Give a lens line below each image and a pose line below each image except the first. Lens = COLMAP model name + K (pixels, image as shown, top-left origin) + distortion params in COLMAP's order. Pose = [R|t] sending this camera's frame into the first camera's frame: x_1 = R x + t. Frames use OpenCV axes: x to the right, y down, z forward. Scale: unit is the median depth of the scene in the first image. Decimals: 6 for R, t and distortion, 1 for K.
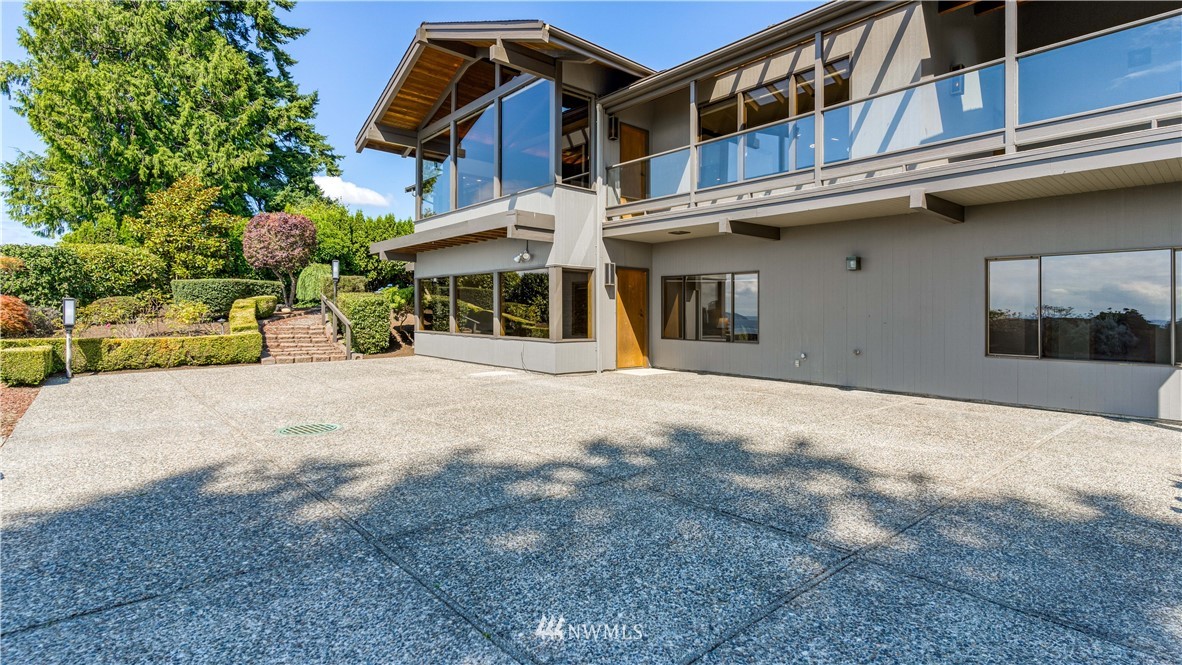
lens RADIAL K [[566.7, 0, 572.1], [0, 566.7, 318.1], [0, 0, 1]] dist [-0.000295, 0.000702]
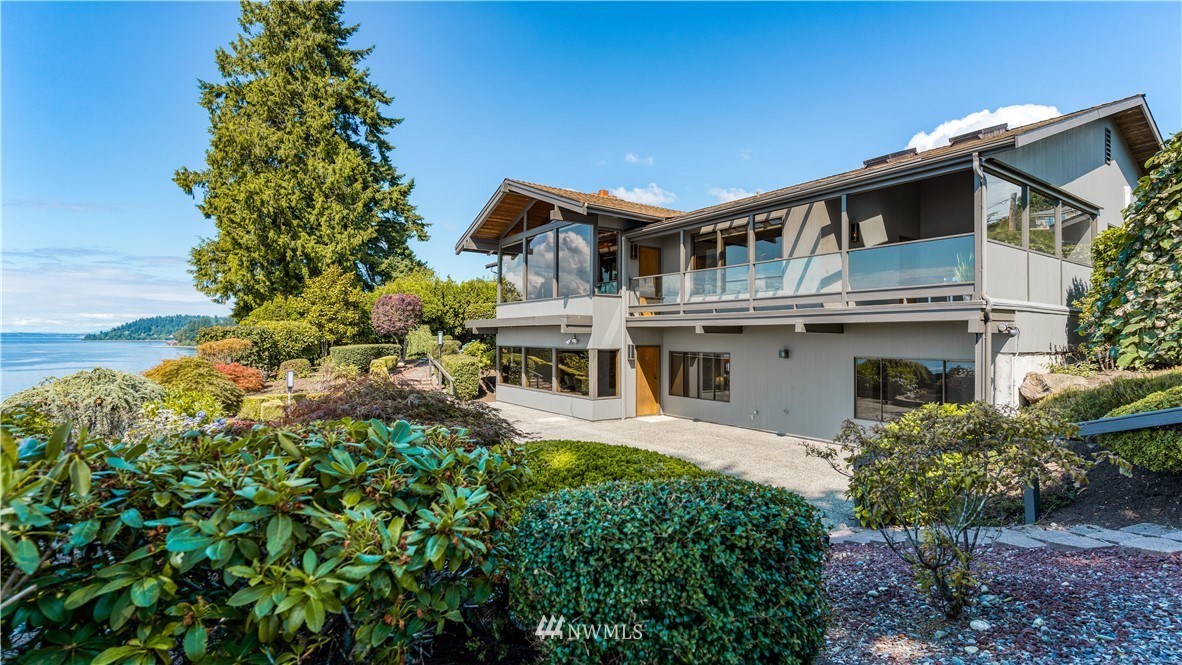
lens RADIAL K [[569.4, 0, 587.3], [0, 569.4, 326.8], [0, 0, 1]] dist [0.001955, 0.000505]
pose [[0.996622, 0.000308, -0.082126, 0.047990], [-0.002289, 0.999709, -0.024024, -0.068481], [0.082095, 0.024131, 0.996332, -0.307312]]
